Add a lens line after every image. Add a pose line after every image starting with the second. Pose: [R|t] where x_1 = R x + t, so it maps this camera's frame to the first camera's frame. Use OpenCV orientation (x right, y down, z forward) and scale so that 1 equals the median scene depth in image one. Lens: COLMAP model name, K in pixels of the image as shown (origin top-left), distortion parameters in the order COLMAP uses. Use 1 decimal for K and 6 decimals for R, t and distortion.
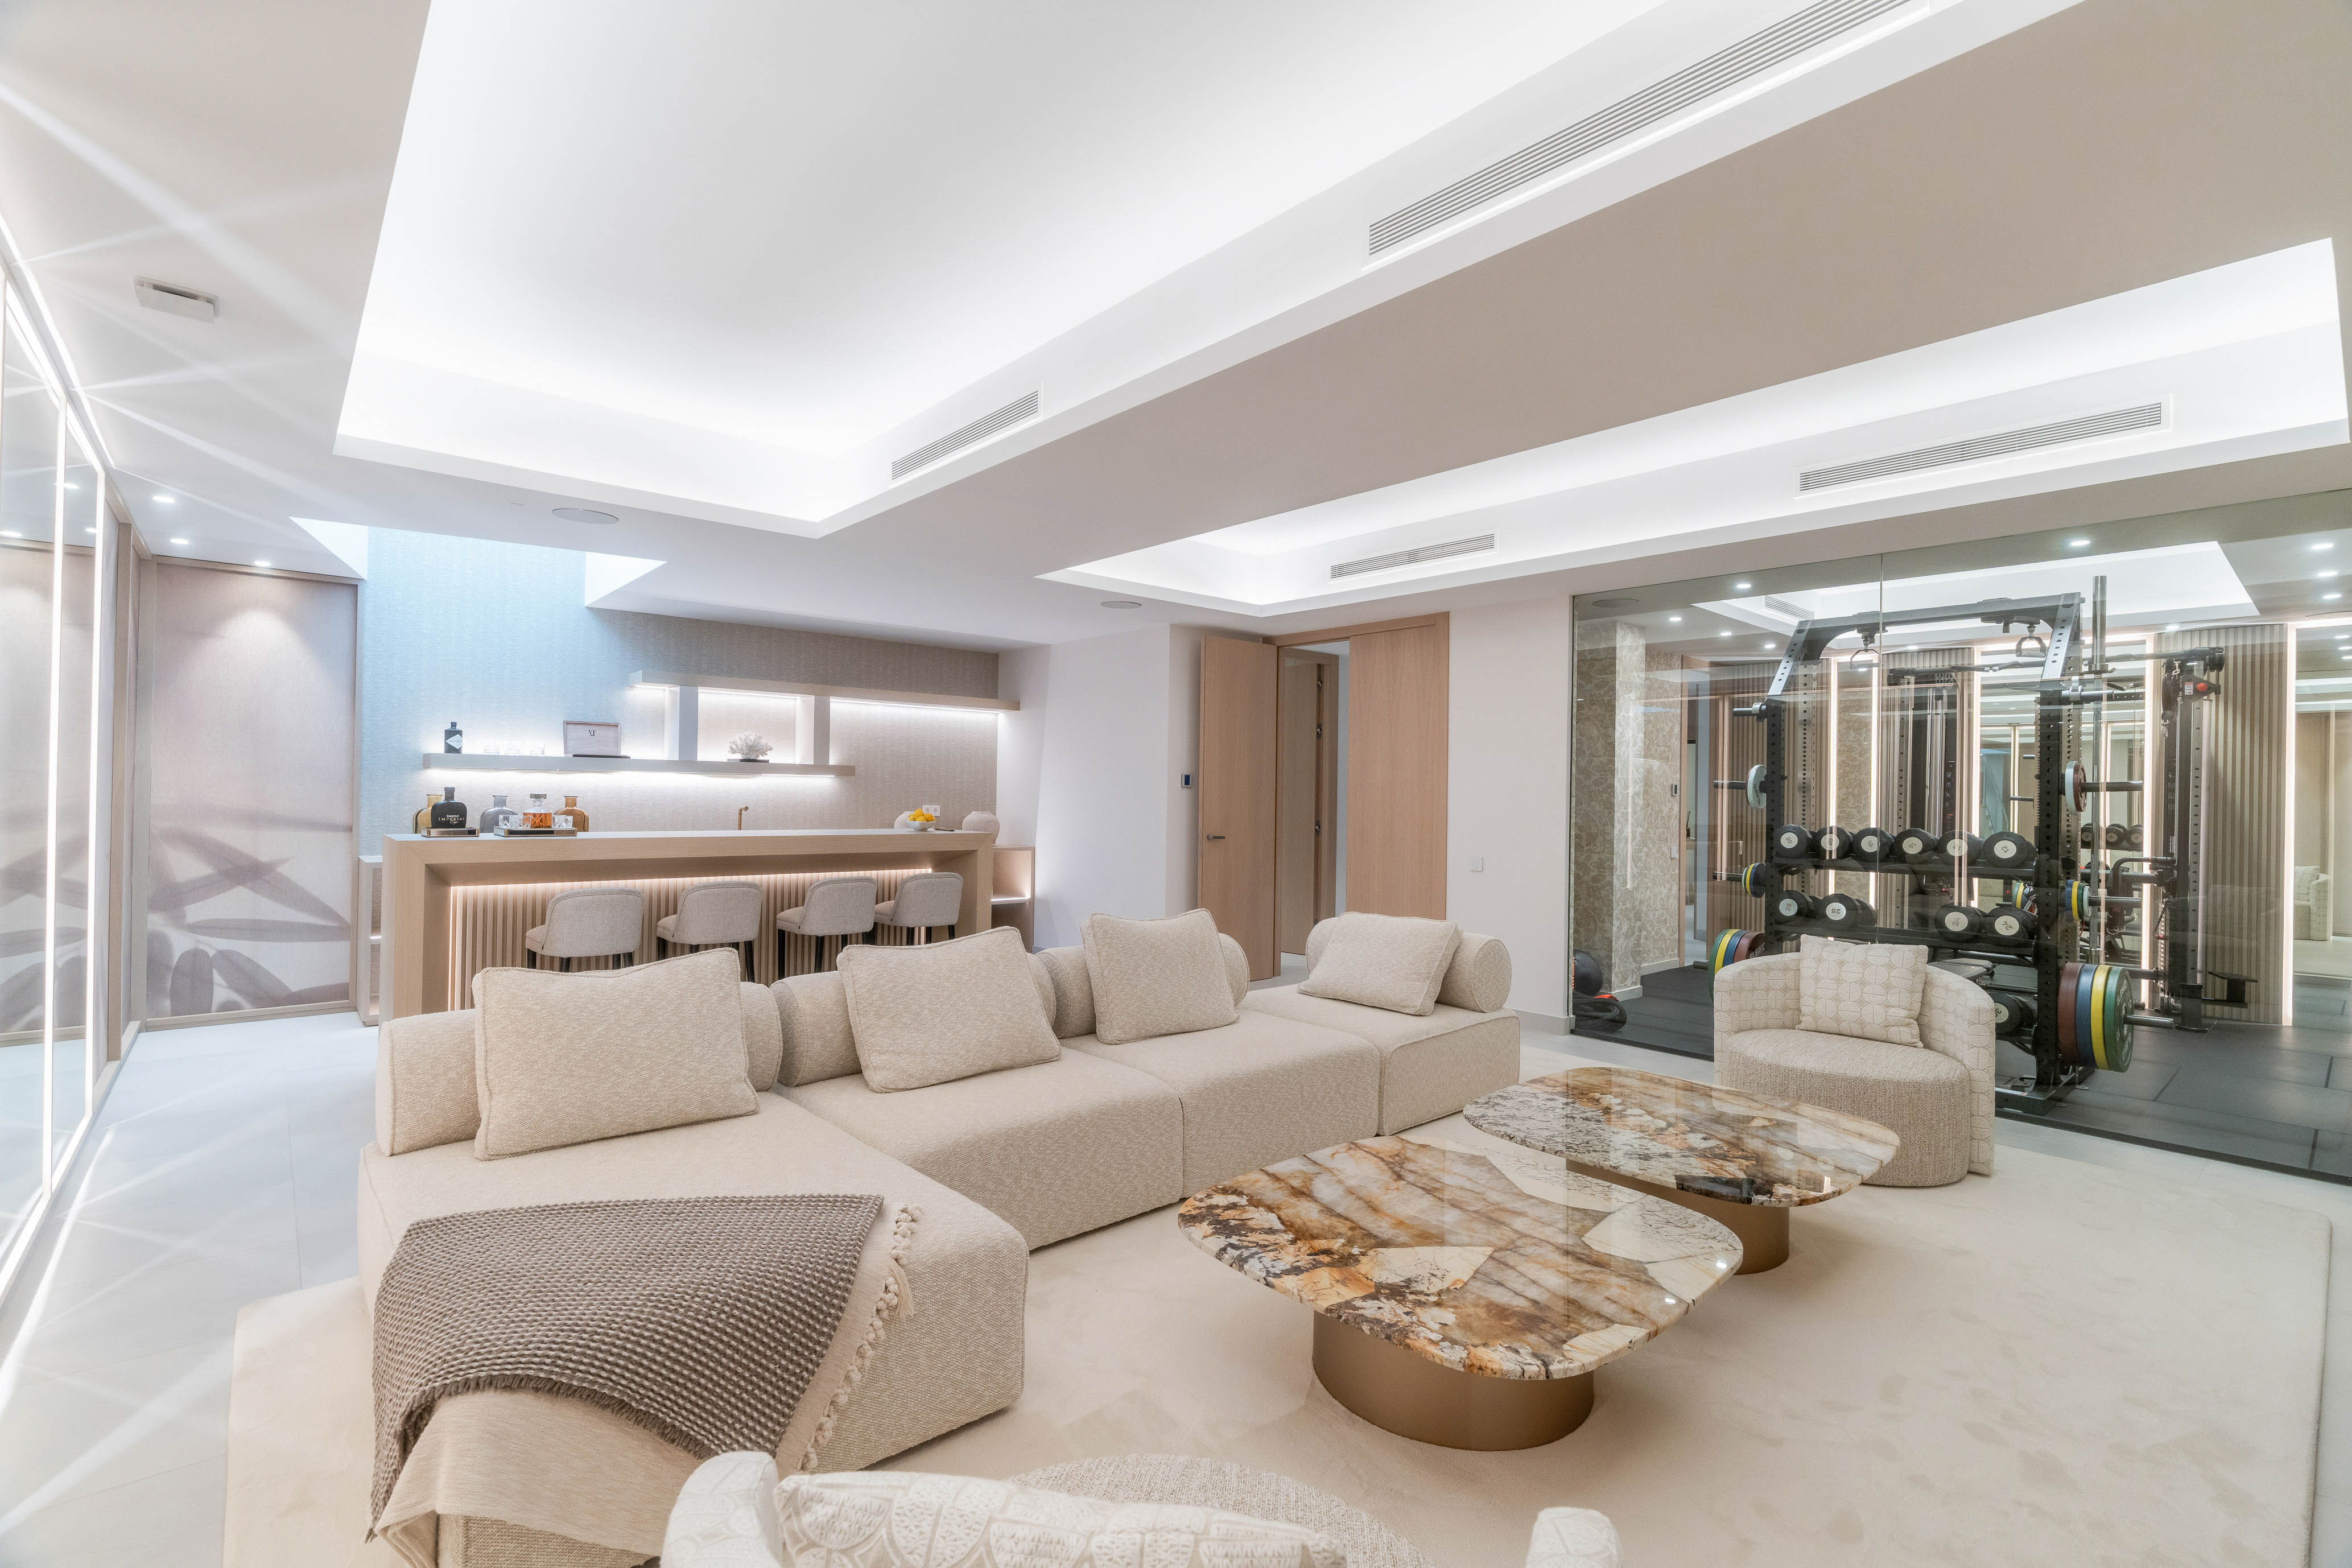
lens RADIAL K [[1053.5, 0, 1176.0], [0, 1053.5, 784.0], [0, 0, 1]] dist [-0.000825, 0.000029]
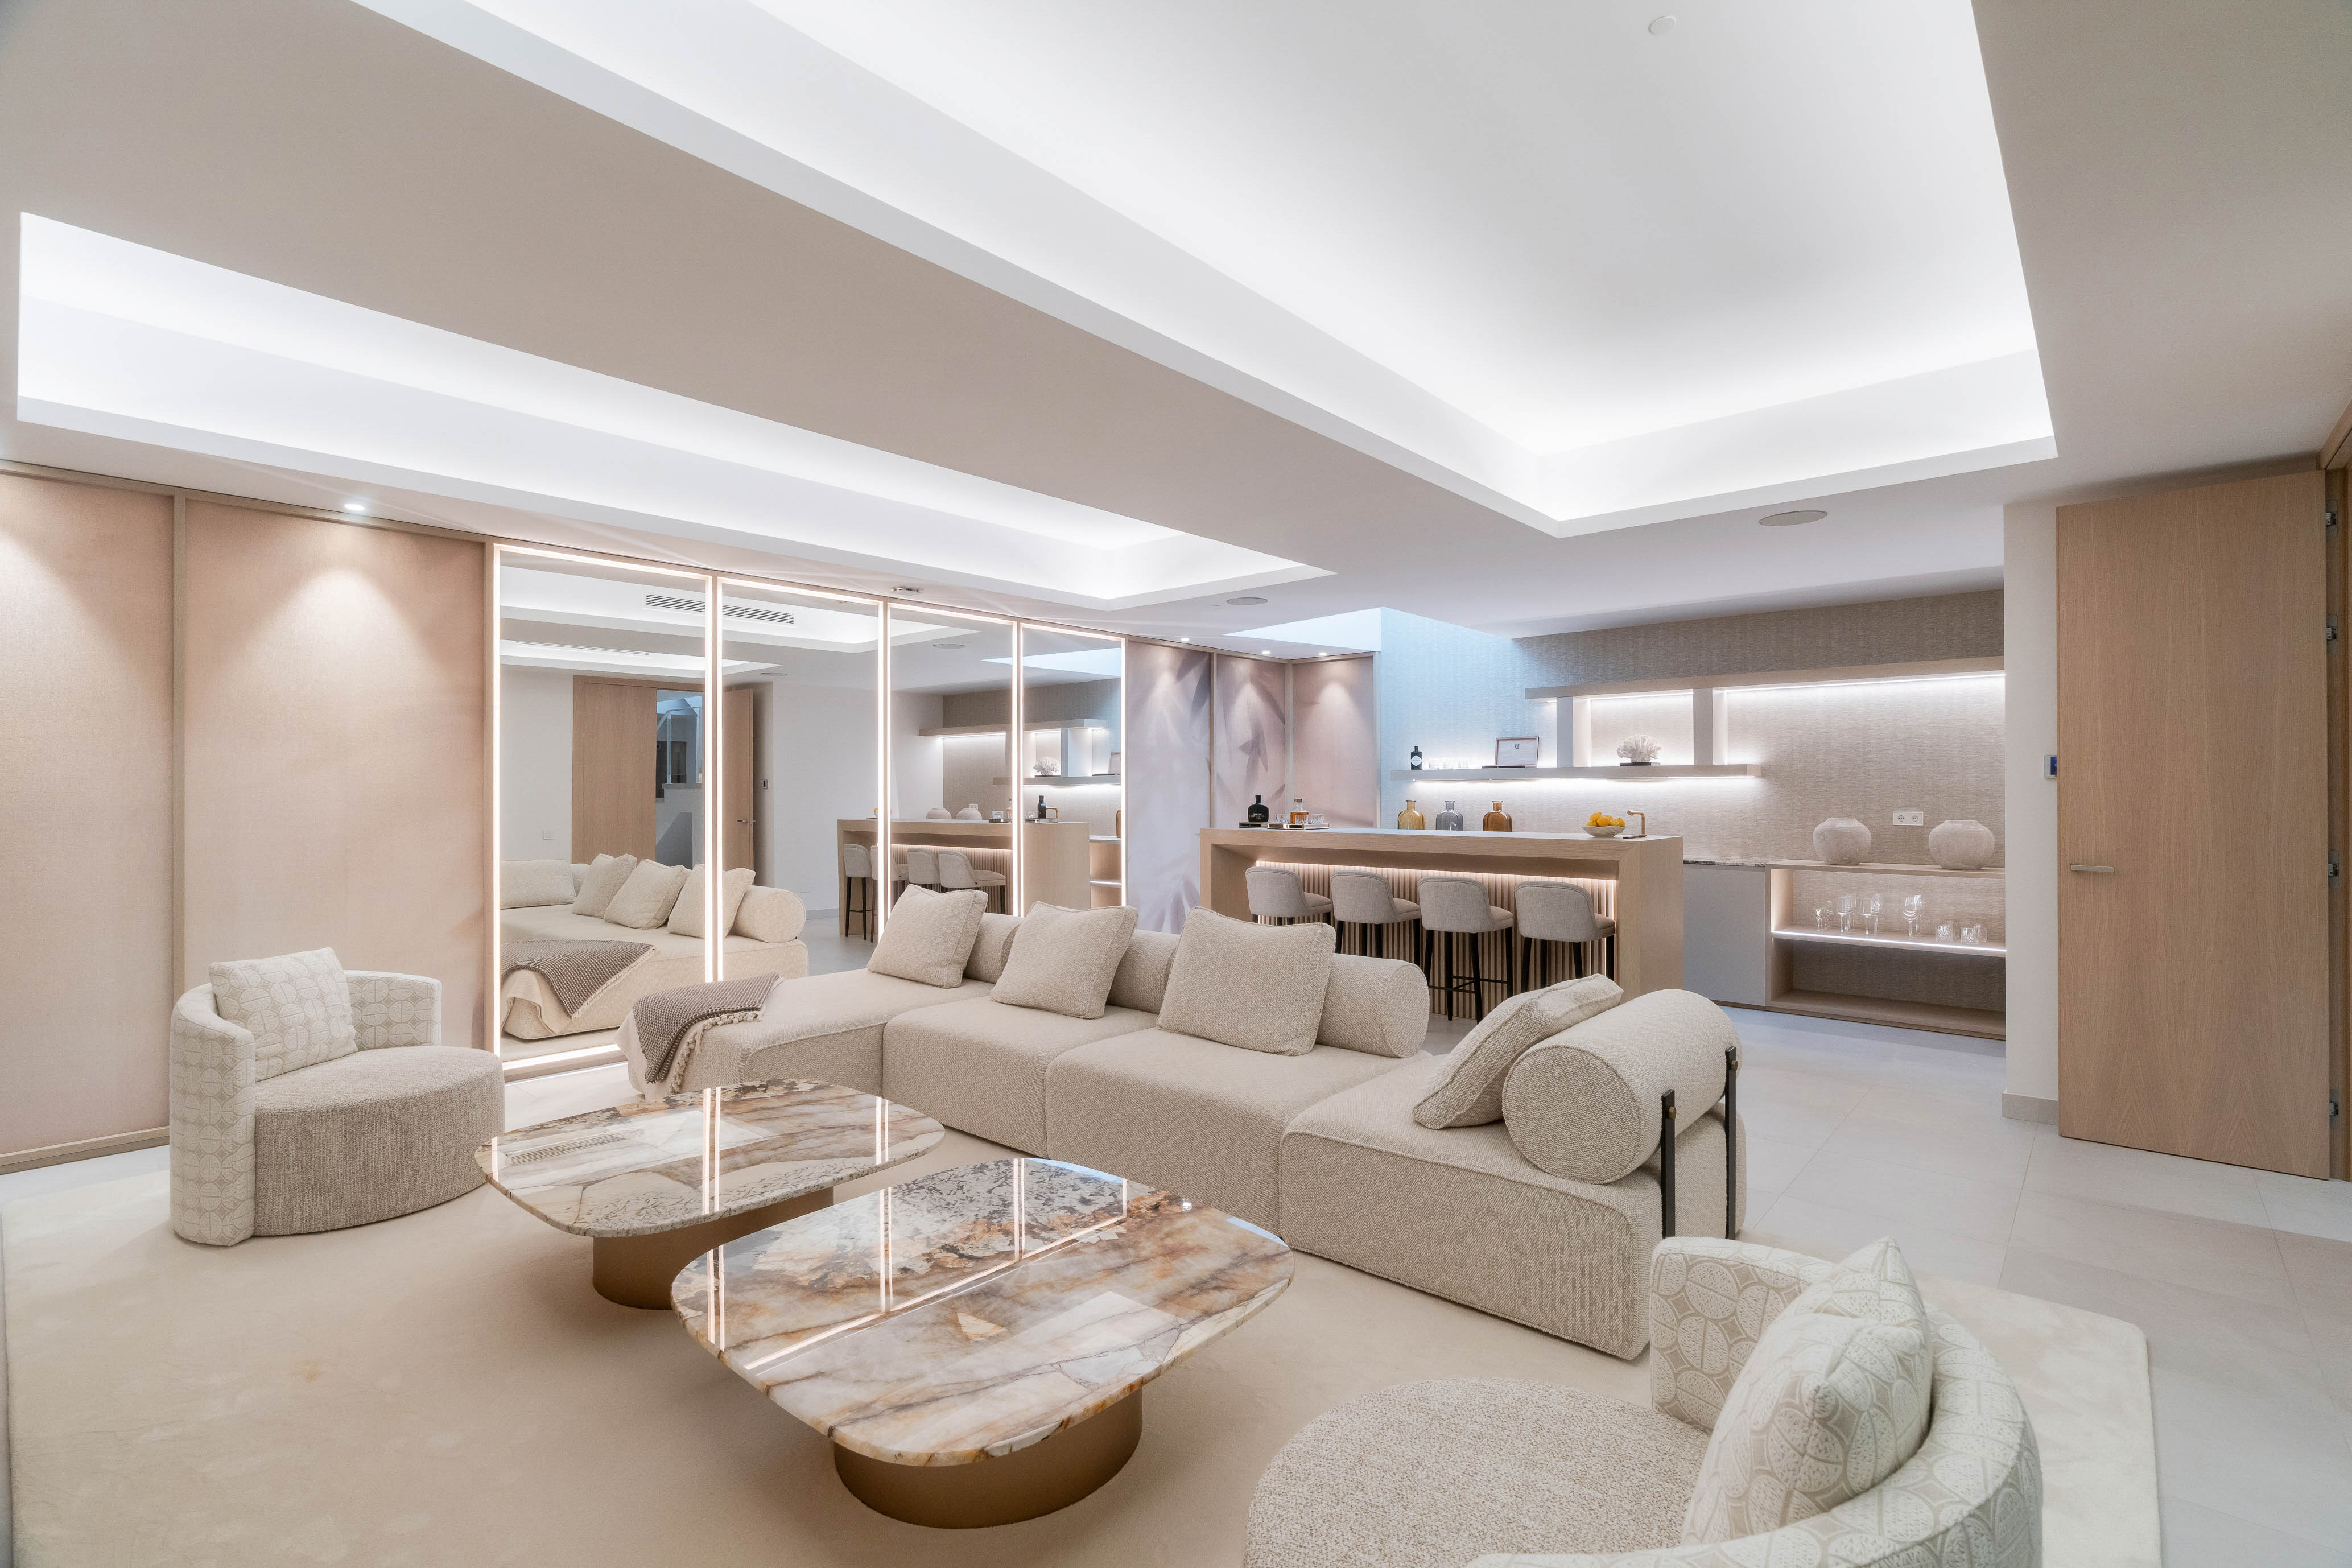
lens RADIAL K [[1053.5, 0, 1176.0], [0, 1053.5, 784.0], [0, 0, 1]] dist [-0.000825, 0.000029]
pose [[0.120557, -0.023920, -0.992418, 0.598360], [0.012502, 0.999667, -0.022576, 0.015476], [0.992628, -0.009686, 0.120816, 0.534897]]
